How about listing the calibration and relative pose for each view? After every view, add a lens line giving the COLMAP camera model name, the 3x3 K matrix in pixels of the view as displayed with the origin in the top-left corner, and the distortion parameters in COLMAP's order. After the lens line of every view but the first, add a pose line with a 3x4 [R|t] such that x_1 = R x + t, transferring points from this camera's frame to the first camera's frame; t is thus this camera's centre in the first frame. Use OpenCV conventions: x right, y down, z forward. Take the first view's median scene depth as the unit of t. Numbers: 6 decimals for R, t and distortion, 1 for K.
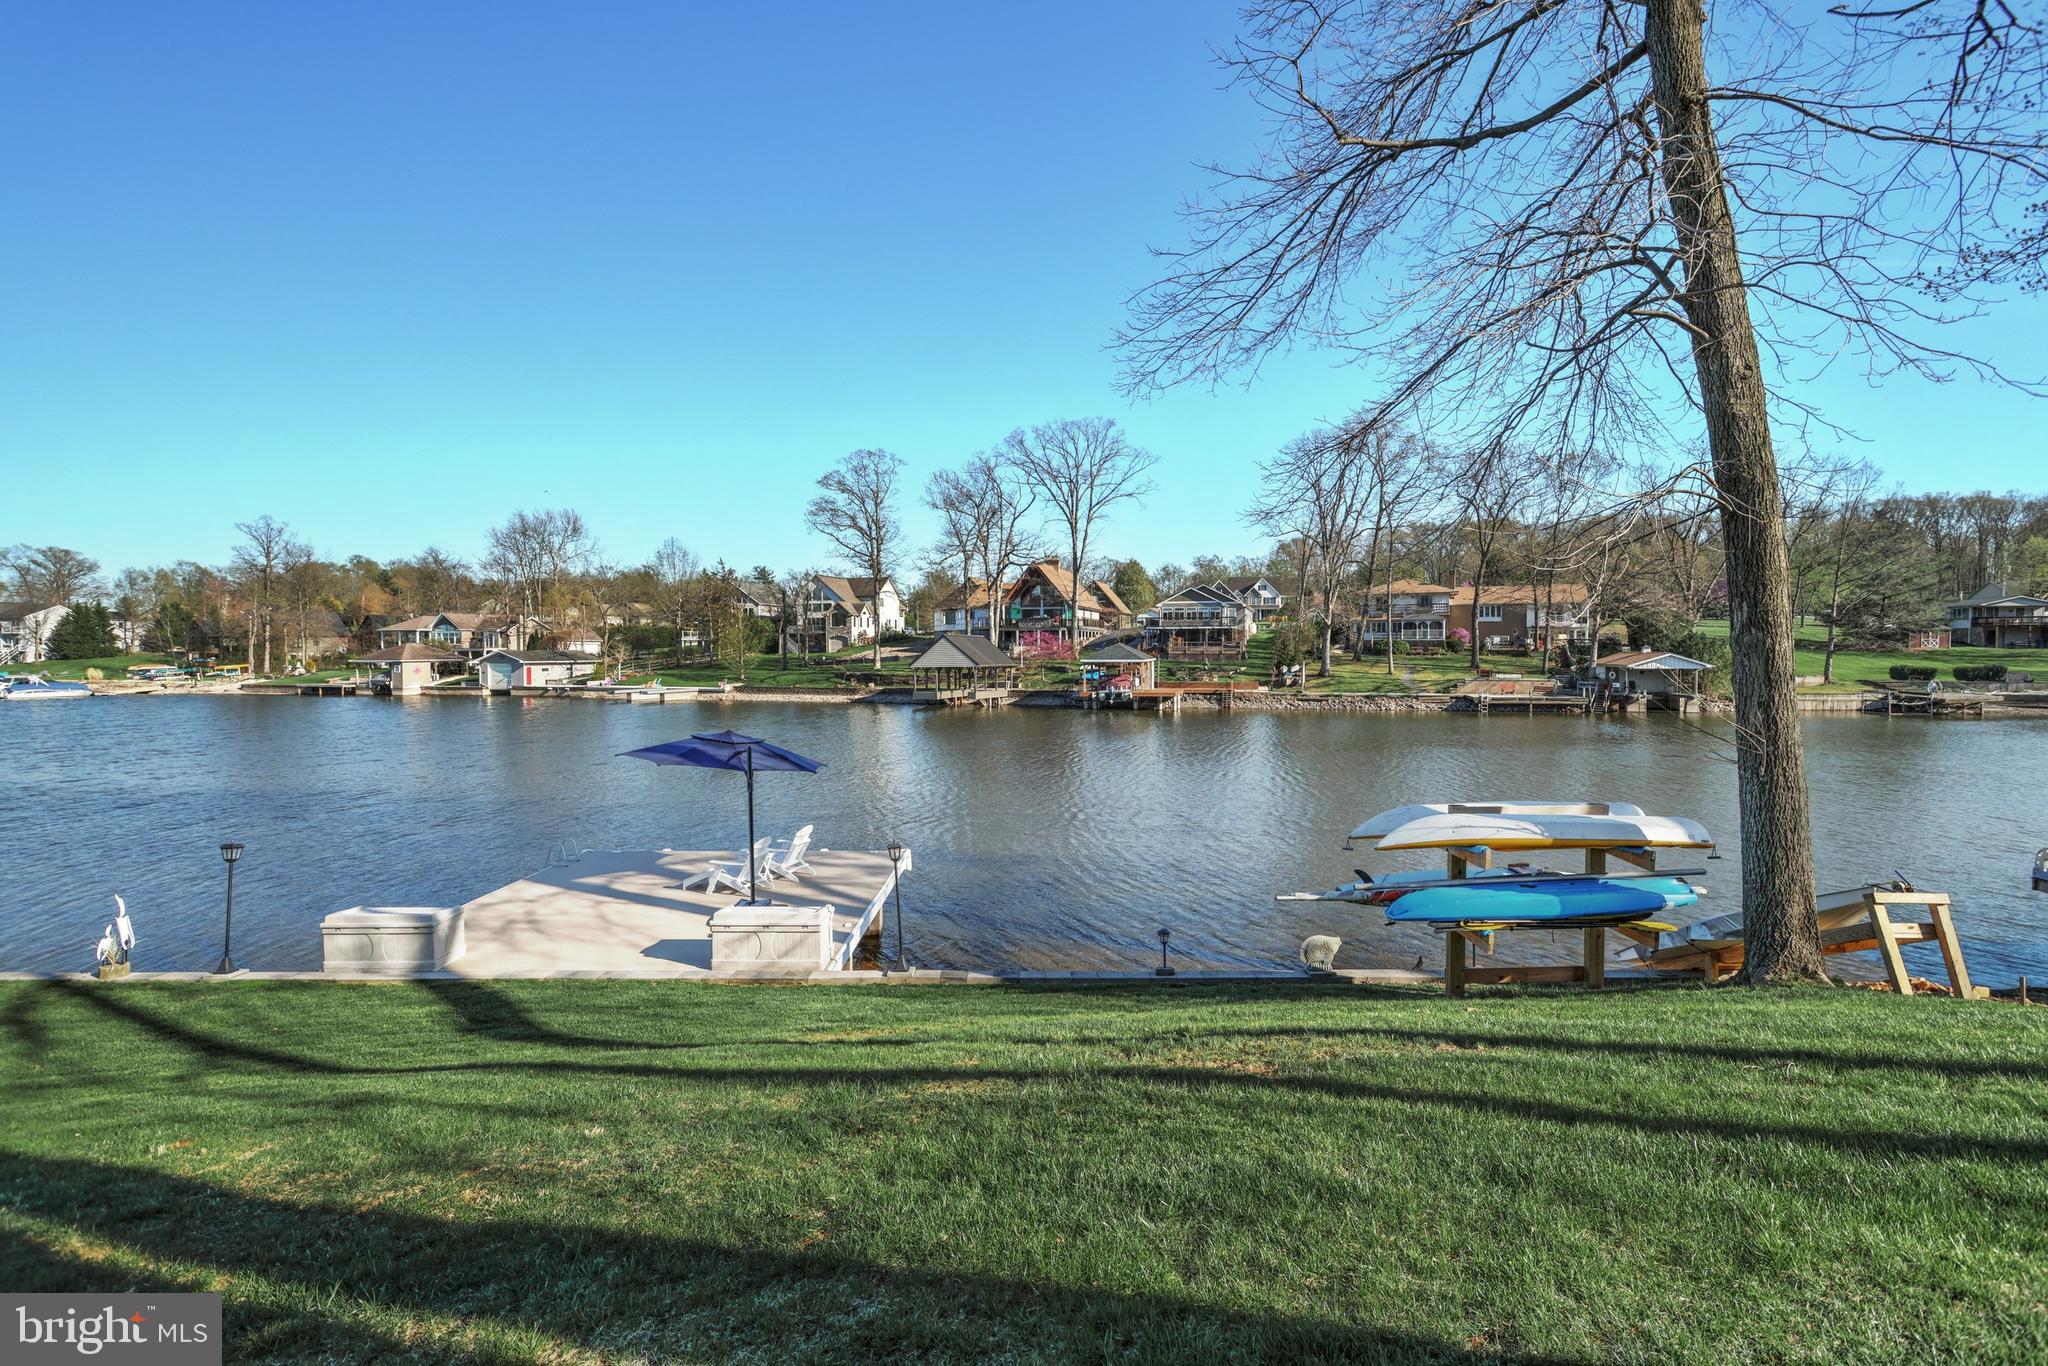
lens RADIAL K [[961.7, 0, 1037.7], [0, 961.7, 678.3], [0, 0, 1]] dist [-0.008022, 0.004709]
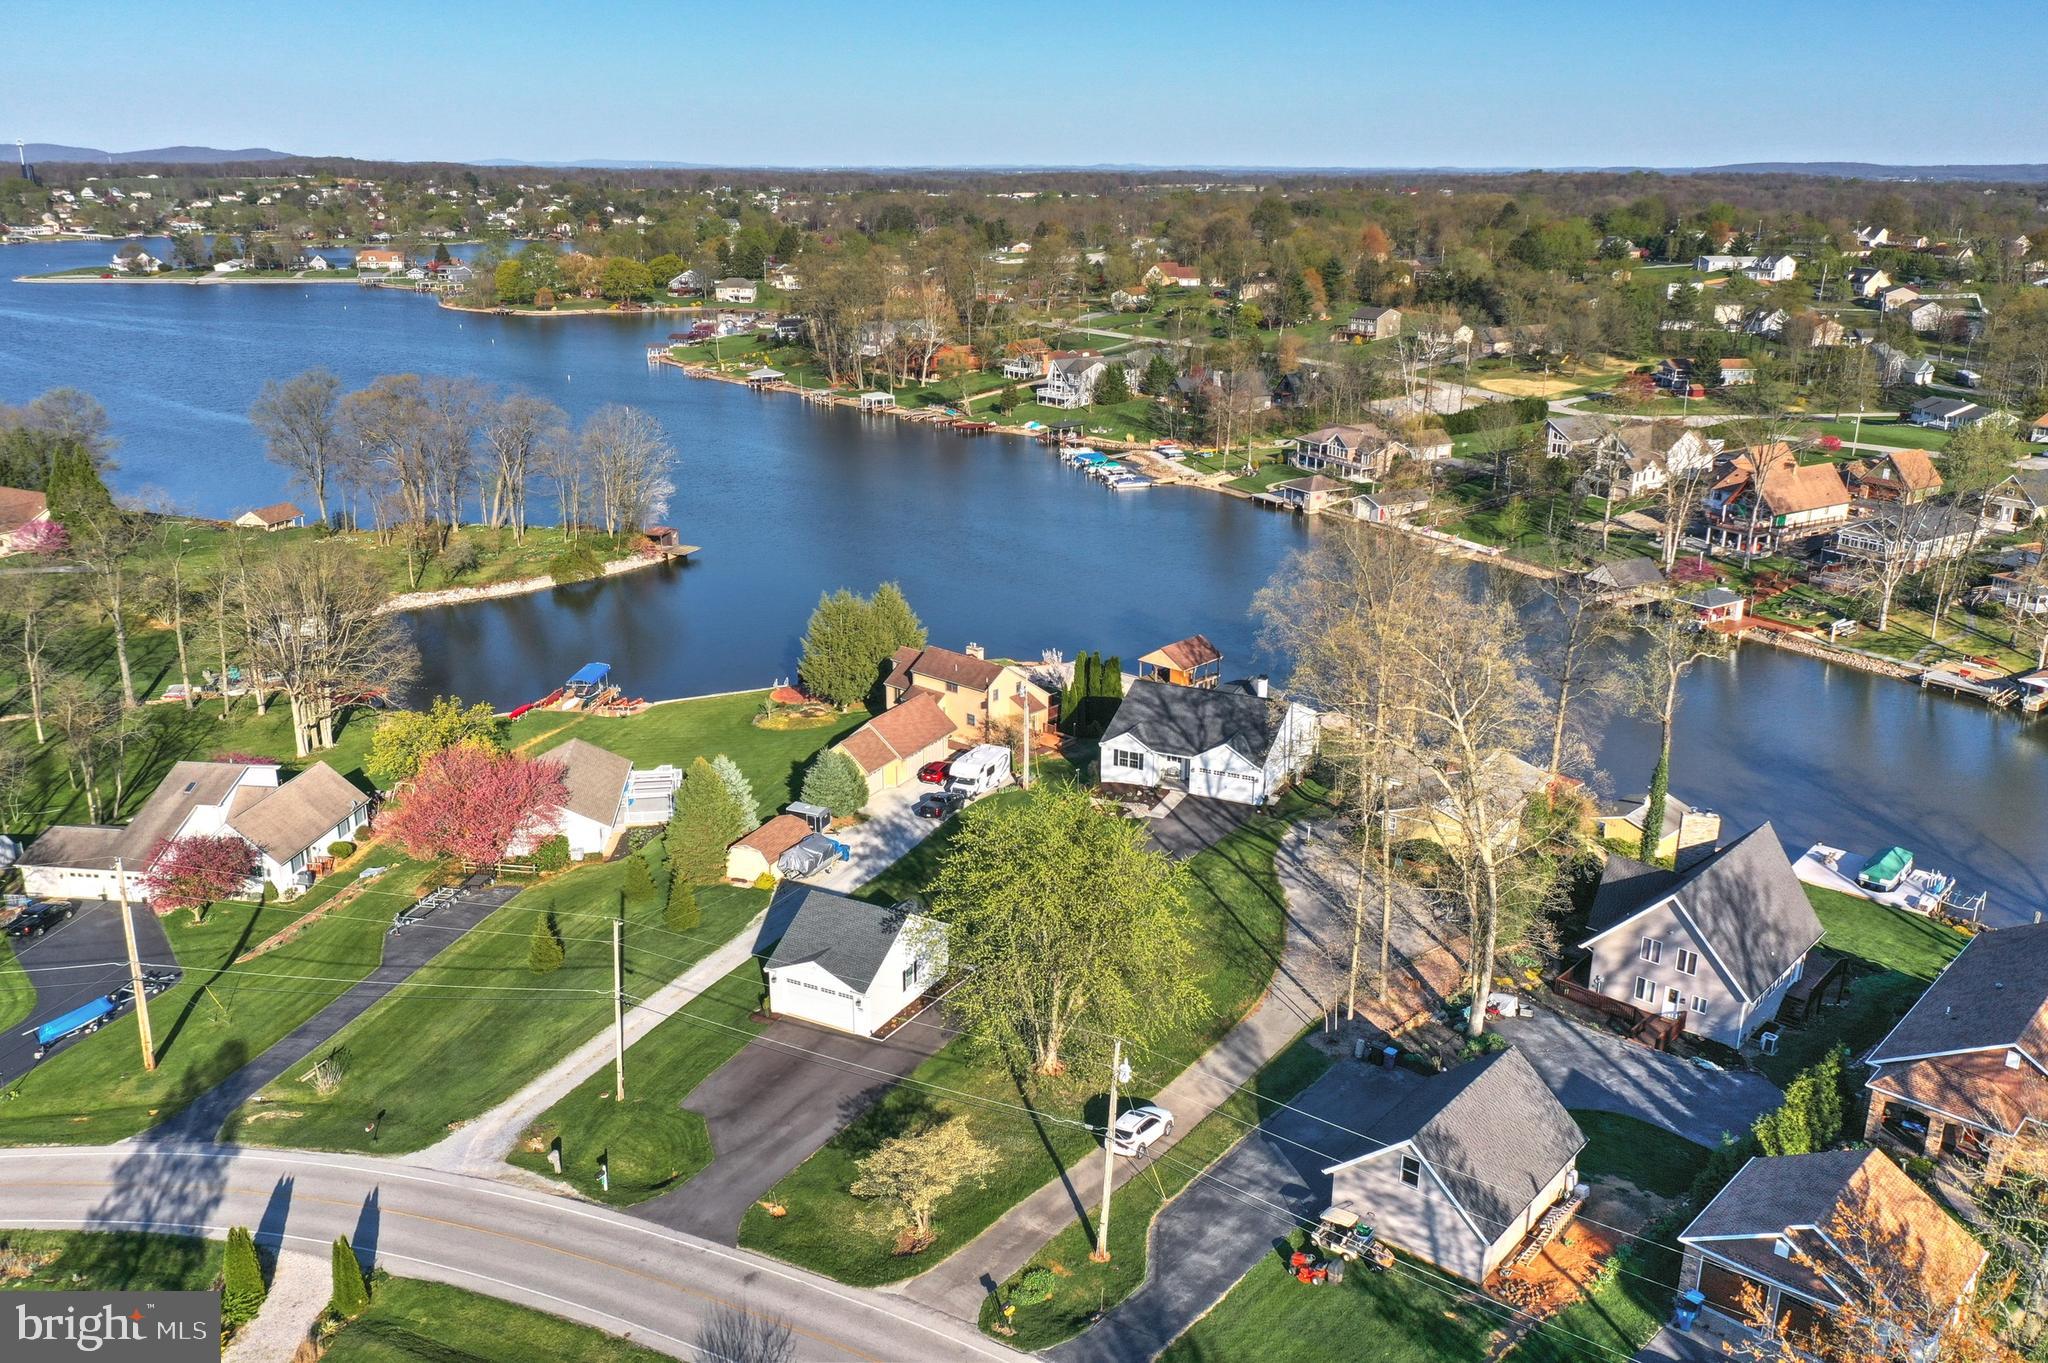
lens RADIAL K [[1606.9, 0, 1025.5], [0, 1606.9, 683.1], [0, 0, 1]] dist [0.005579, -0.008311]
pose [[0.733729, 0.214130, -0.644818, 0.732891], [-0.025786, 0.957132, 0.288502, -0.458177], [0.678953, -0.195055, 0.707797, -1.198886]]
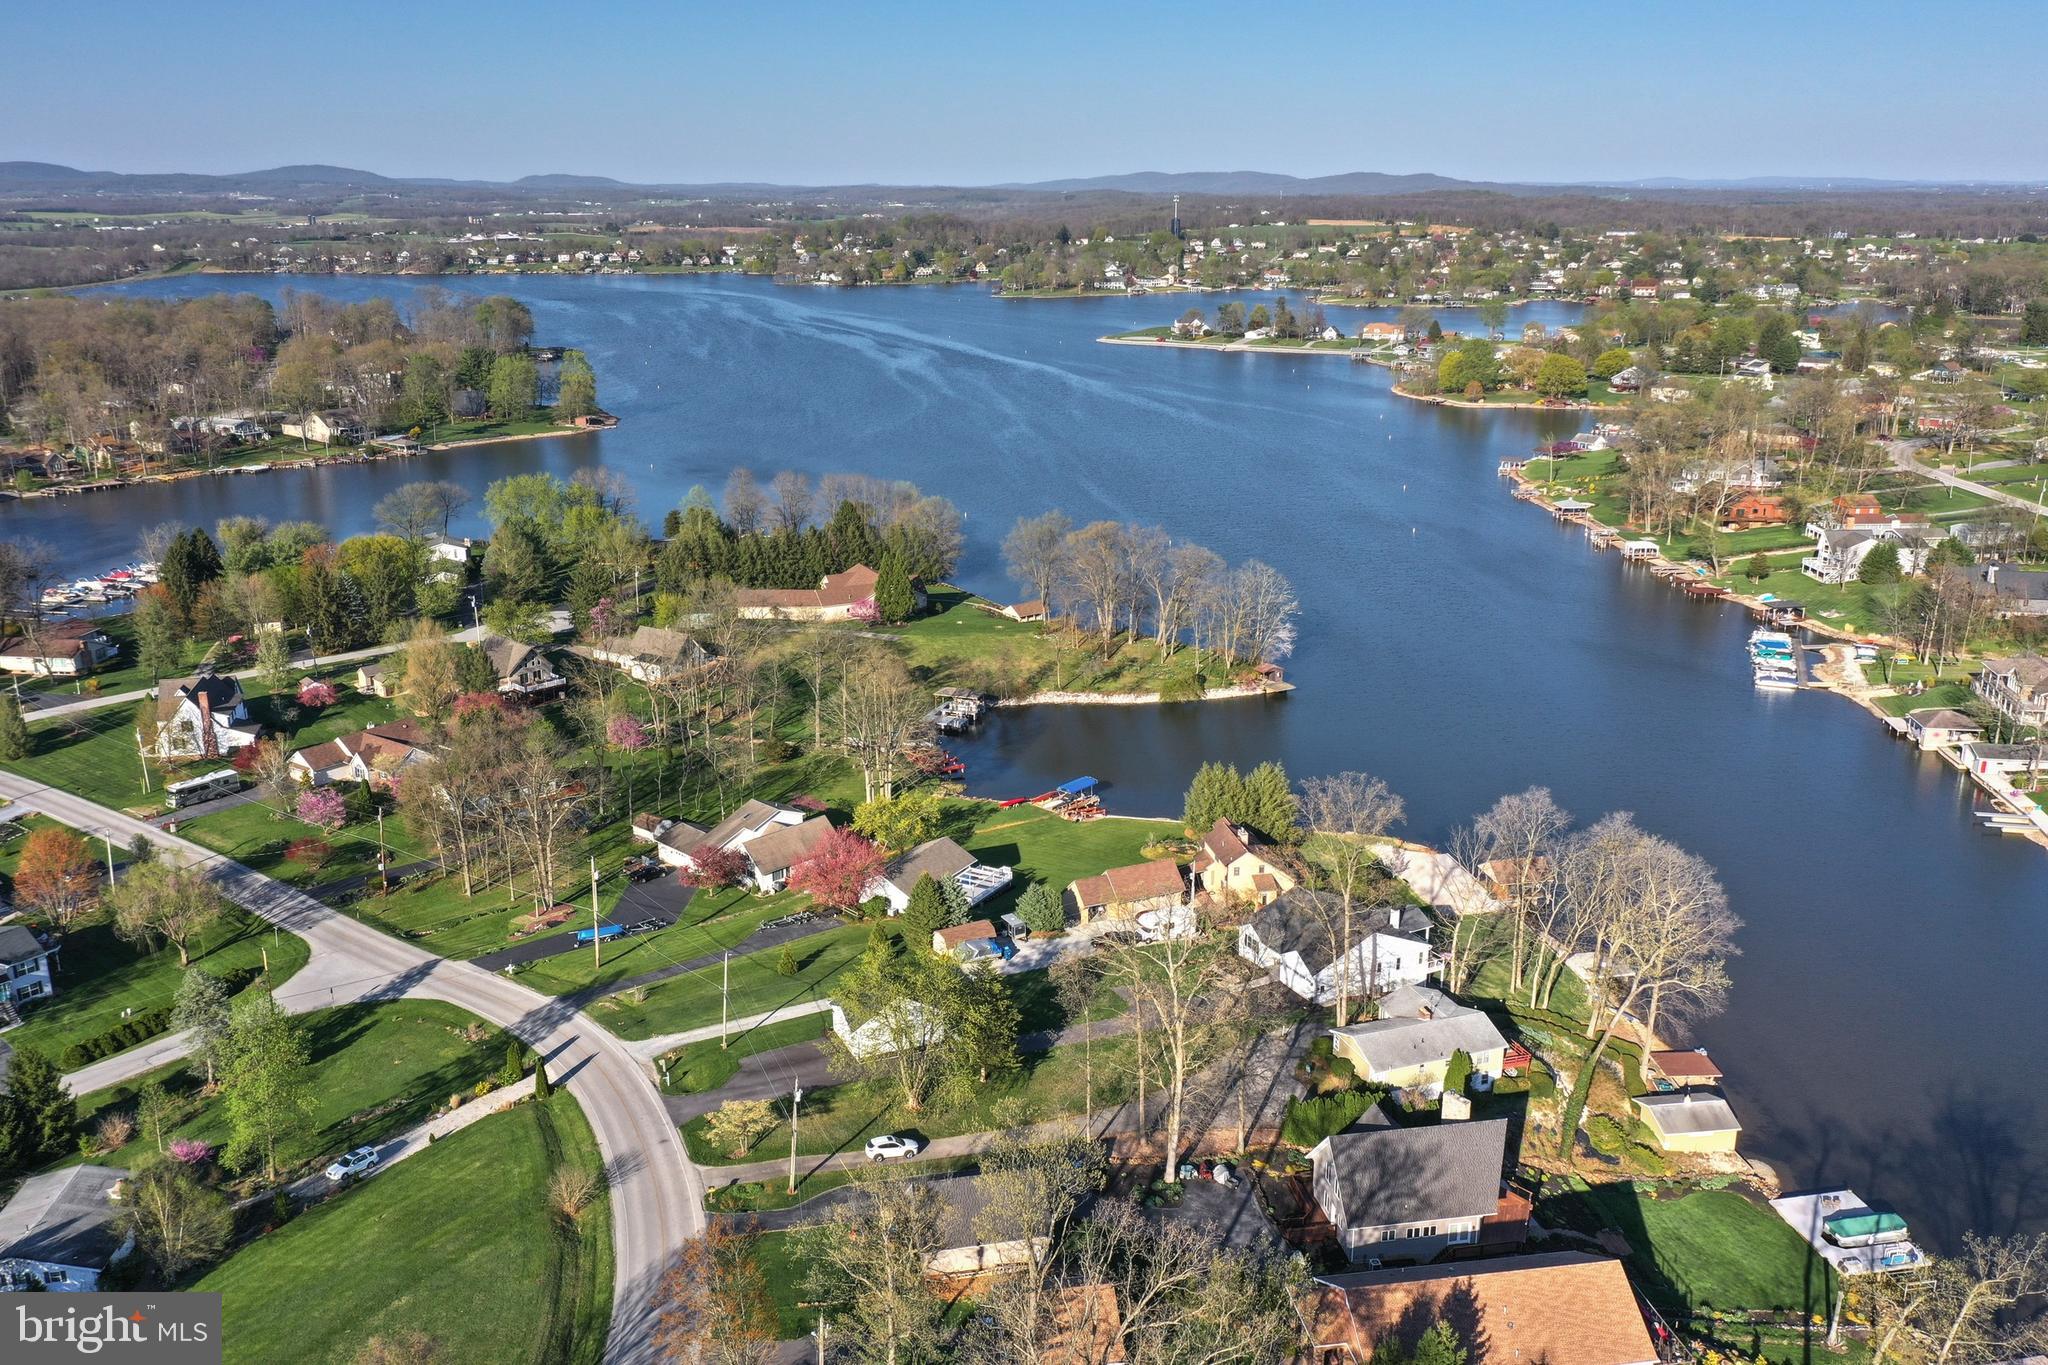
lens RADIAL K [[1674.7, 0, 1018.5], [0, 1674.7, 672.5], [0, 0, 1]] dist [0.003511, 0.004780]
pose [[0.164239, 0.276805, -0.946786, 1.512779], [-0.019413, 0.960541, 0.277459, -0.784113], [0.986230, -0.027189, 0.163132, -0.783355]]
